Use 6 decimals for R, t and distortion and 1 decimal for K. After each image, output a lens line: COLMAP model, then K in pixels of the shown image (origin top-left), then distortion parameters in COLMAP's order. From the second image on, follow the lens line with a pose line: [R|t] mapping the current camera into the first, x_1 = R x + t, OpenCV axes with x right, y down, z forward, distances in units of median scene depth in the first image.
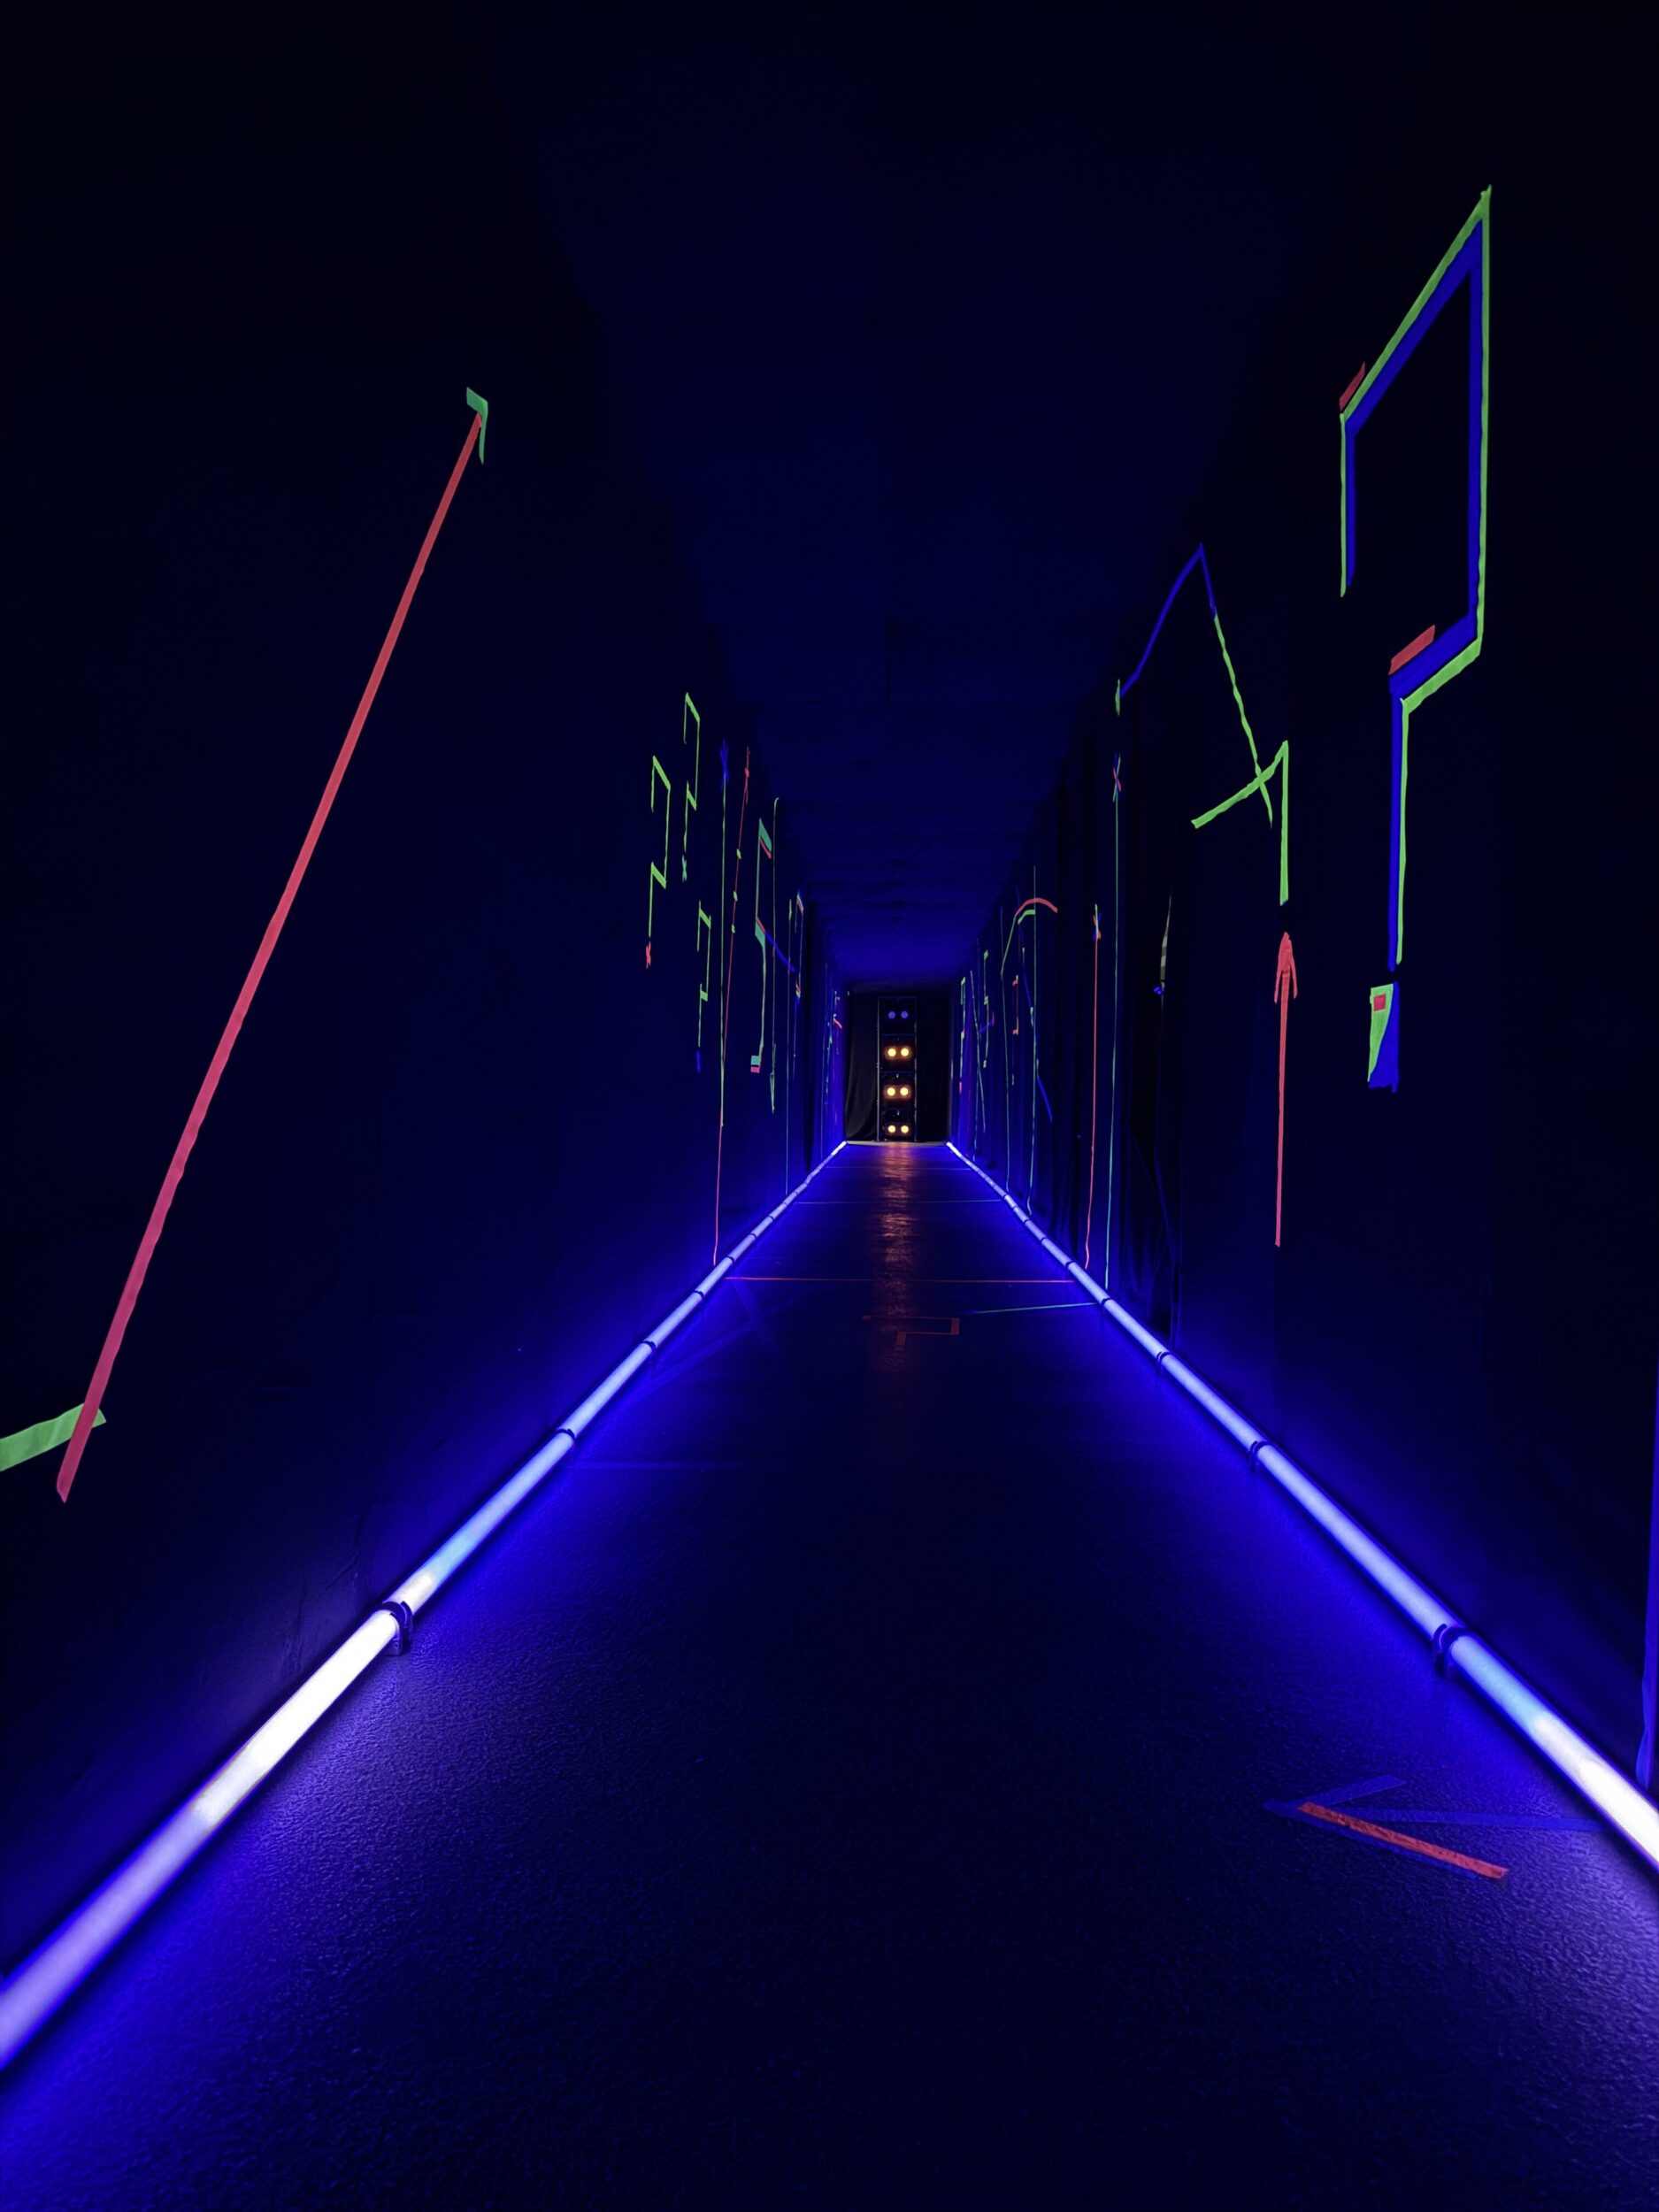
lens RADIAL K [[1542.9, 0, 829.1], [0, 1542.9, 1106.5], [0, 0, 1]] dist [0.079582, -0.005546]
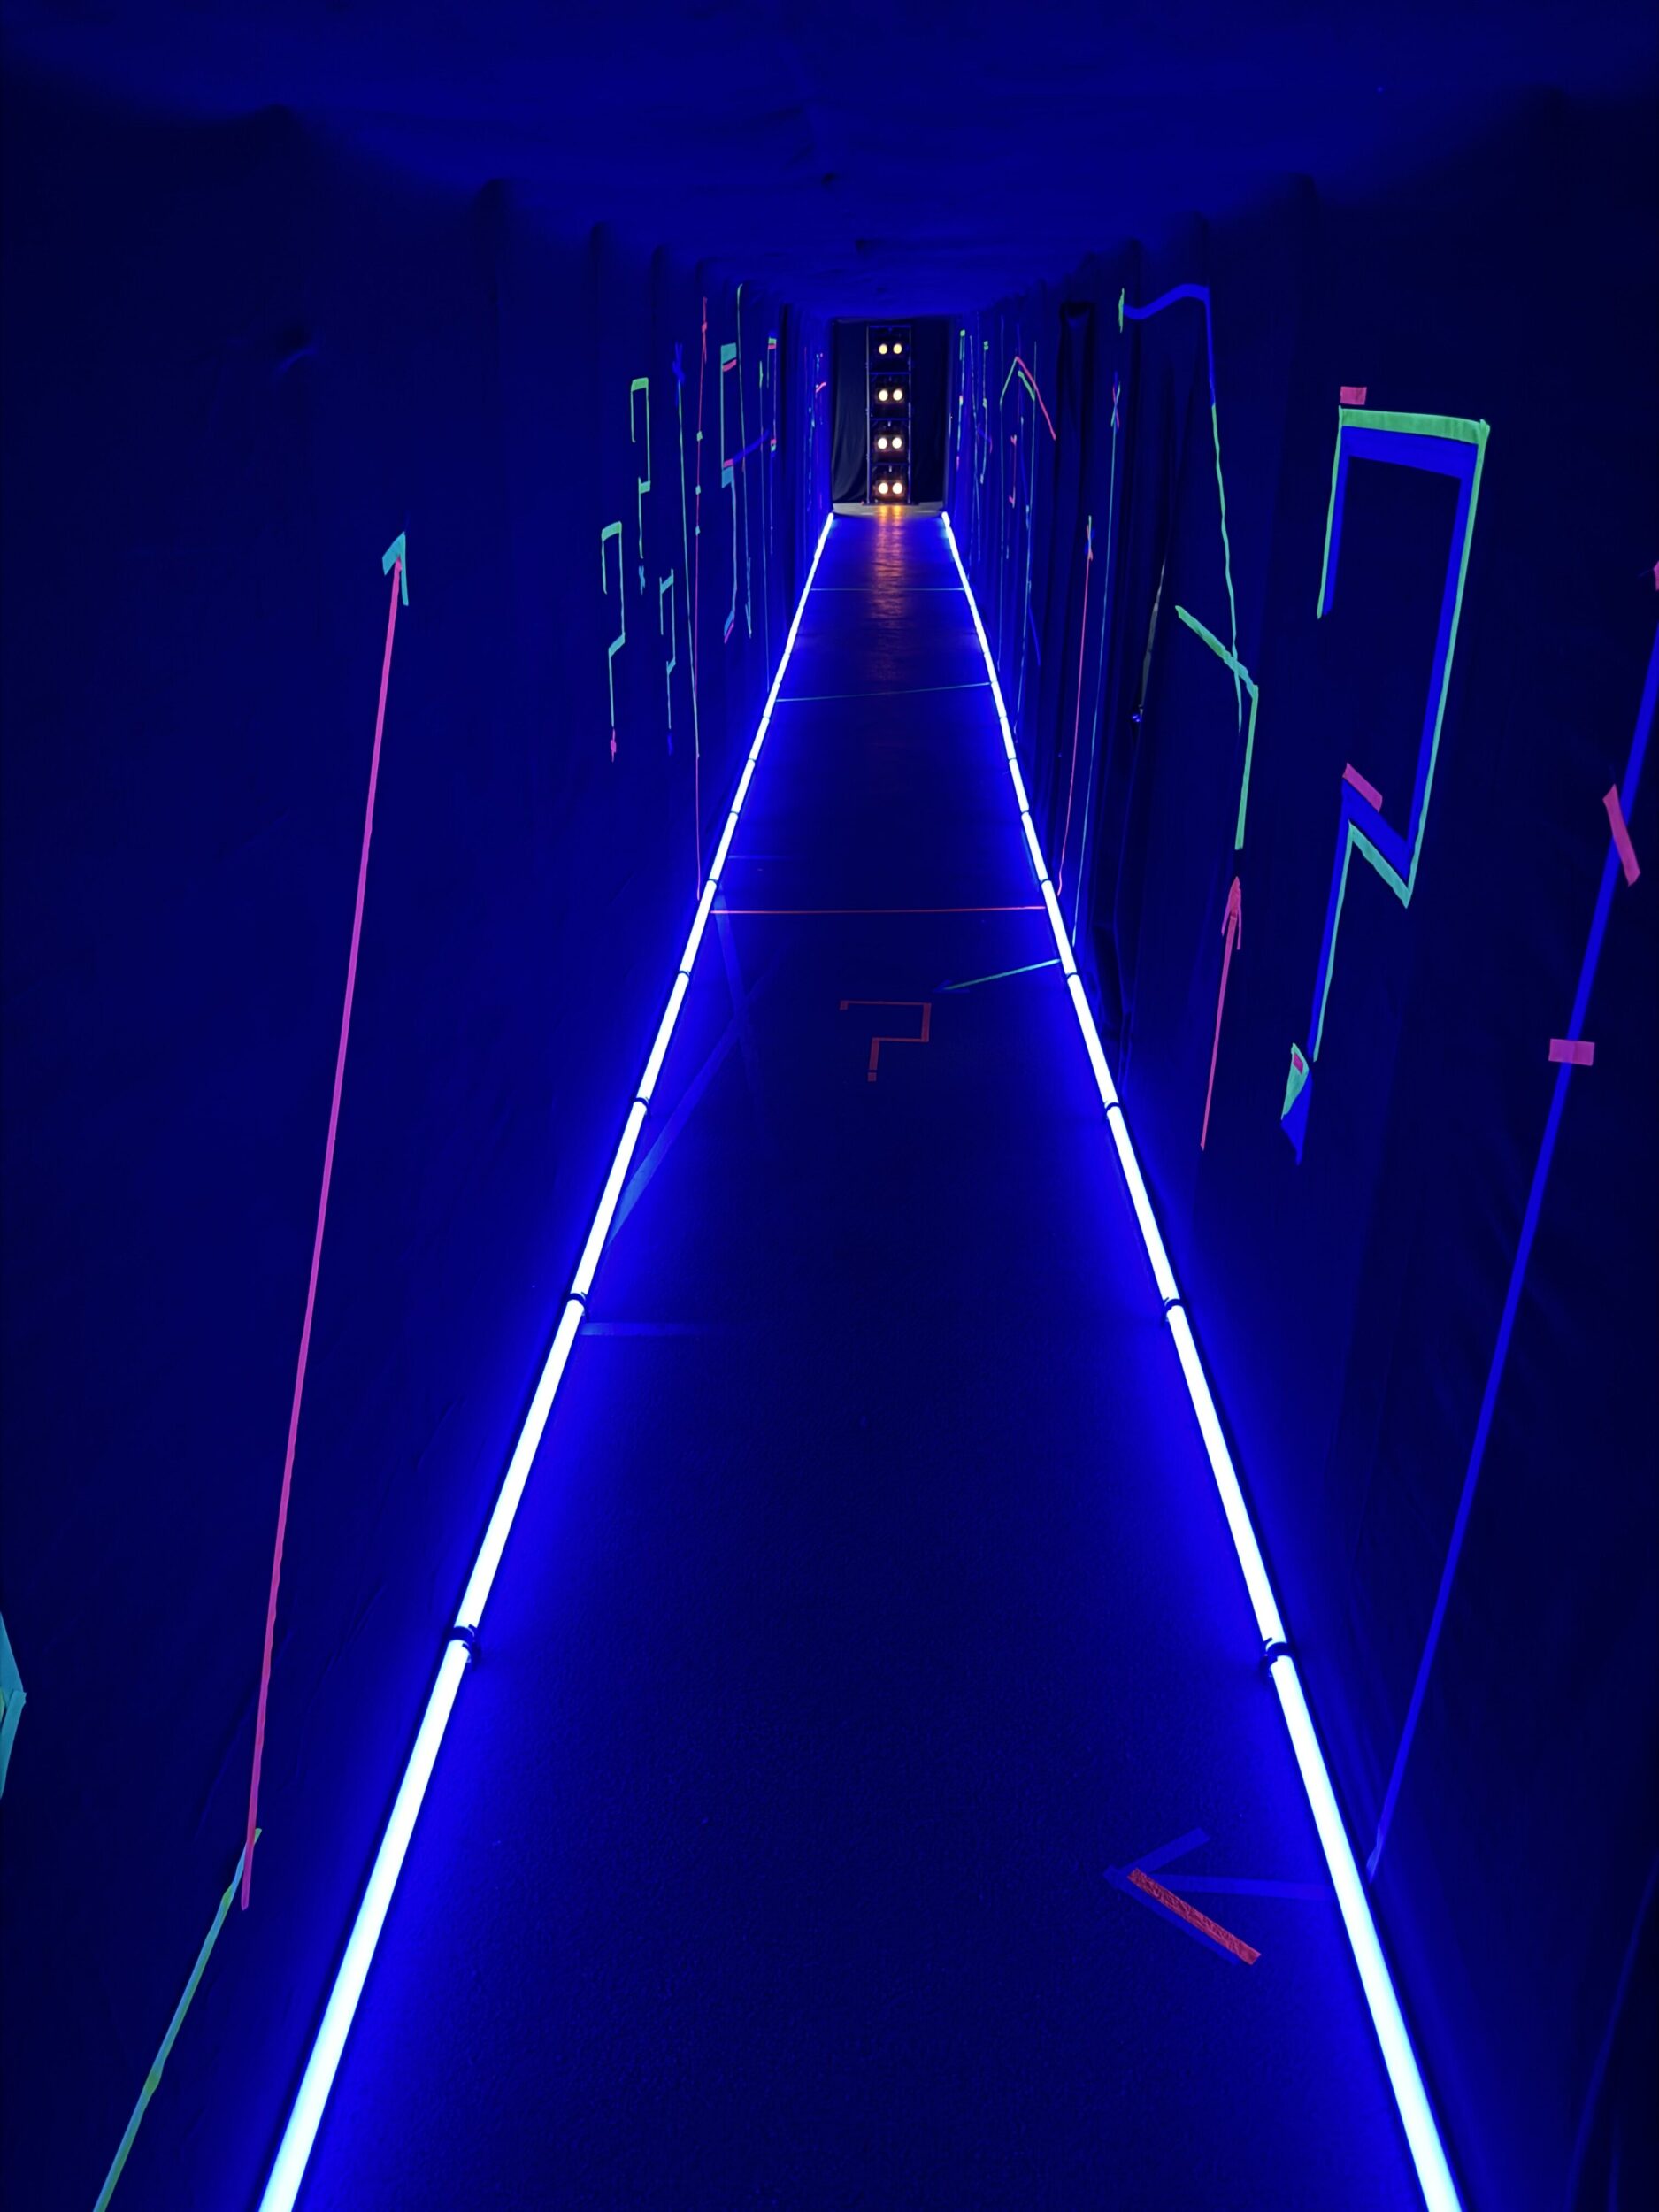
lens RADIAL K [[1542.9, 0, 827.3], [0, 1542.9, 1121.4], [0, 0, 1]] dist [0.079582, -0.005546]
pose [[0.999810, -0.019280, -0.002718, 0.008416], [0.018566, 0.901954, 0.431433, -0.150437], [-0.005867, -0.431402, 0.902141, 0.003047]]
